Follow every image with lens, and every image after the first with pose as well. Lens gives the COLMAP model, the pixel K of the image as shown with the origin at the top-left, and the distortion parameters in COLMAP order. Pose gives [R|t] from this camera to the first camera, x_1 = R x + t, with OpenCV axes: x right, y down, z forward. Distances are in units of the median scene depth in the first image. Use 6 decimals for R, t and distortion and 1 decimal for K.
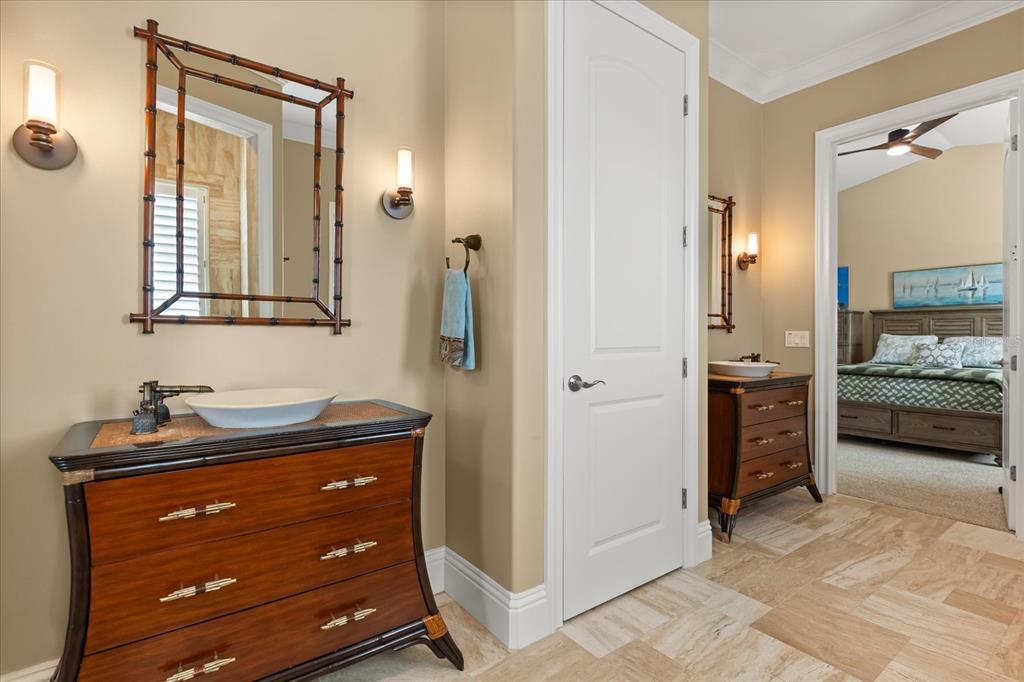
lens RADIAL K [[476.5, 0, 511.7], [0, 476.5, 336.1], [0, 0, 1]] dist [-0.000323, 0.000130]
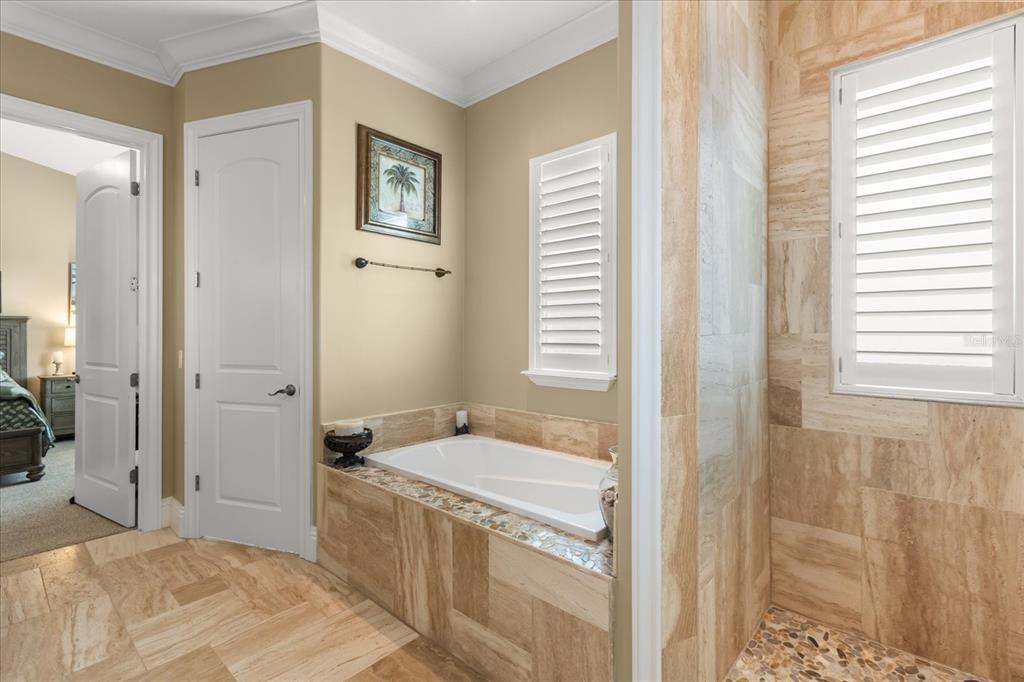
lens RADIAL K [[476.5, 0, 510.8], [0, 476.5, 335.2], [0, 0, 1]] dist [-0.000323, 0.000130]
pose [[-0.220279, -0.005996, 0.975418, -0.304547], [0.002490, 0.999974, 0.006709, -0.067177], [-0.975434, 0.003906, -0.220258, 0.442764]]
